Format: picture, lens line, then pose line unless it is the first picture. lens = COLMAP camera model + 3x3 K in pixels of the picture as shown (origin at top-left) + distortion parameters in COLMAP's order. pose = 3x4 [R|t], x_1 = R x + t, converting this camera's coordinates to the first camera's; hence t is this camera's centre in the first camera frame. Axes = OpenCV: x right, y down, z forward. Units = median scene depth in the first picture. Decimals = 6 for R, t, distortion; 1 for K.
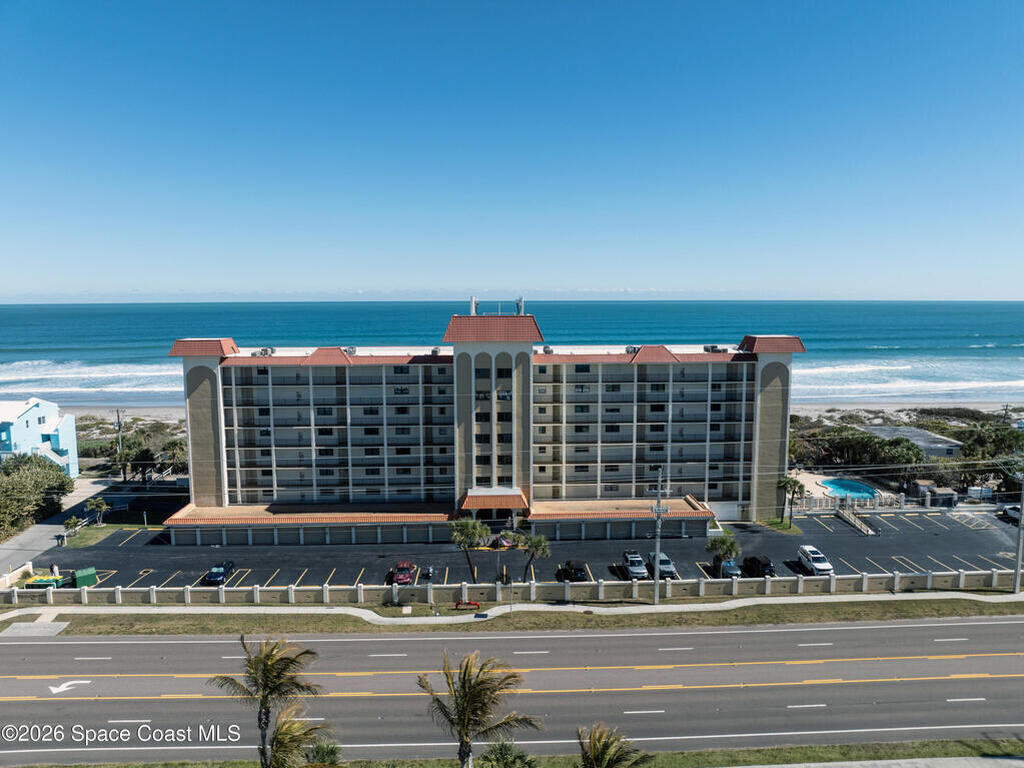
lens RADIAL K [[723.2, 0, 512.0], [0, 723.2, 384.0], [0, 0, 1]] dist [-0.040029, -0.002694]
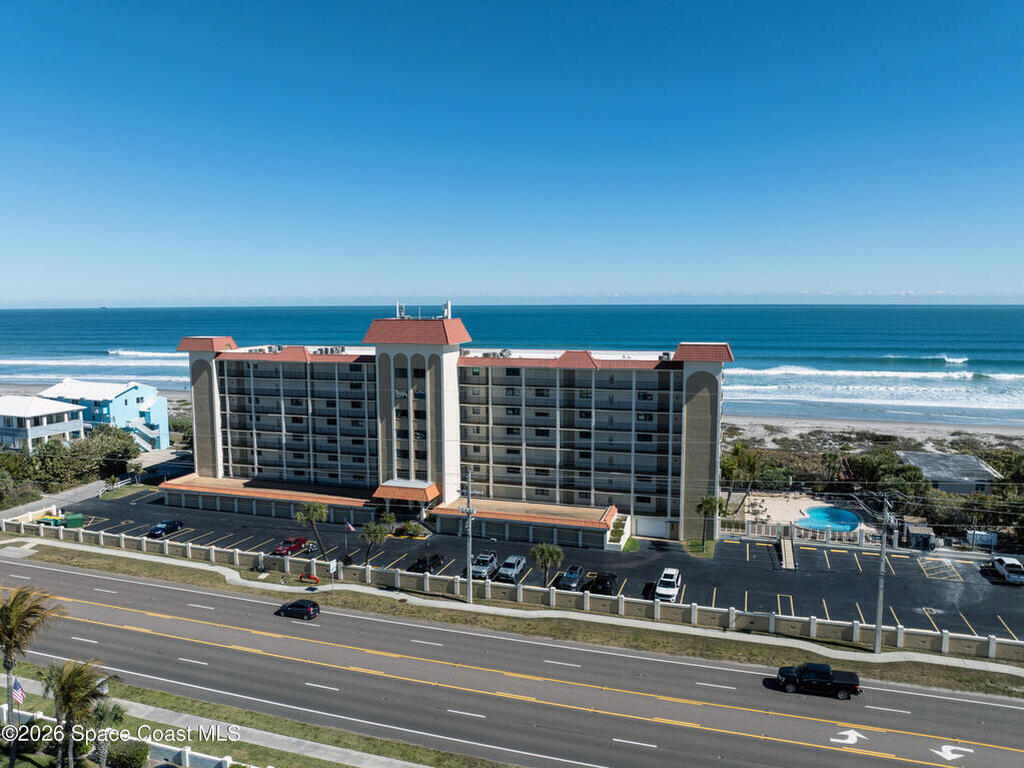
lens RADIAL K [[723.2, 0, 512.0], [0, 723.2, 384.0], [0, 0, 1]] dist [-0.040029, -0.002694]
pose [[0.939909, 0.037234, -0.339389, 0.449699], [-0.039115, 0.999234, 0.001299, -0.005486], [0.339178, 0.012054, 0.940645, 0.043452]]
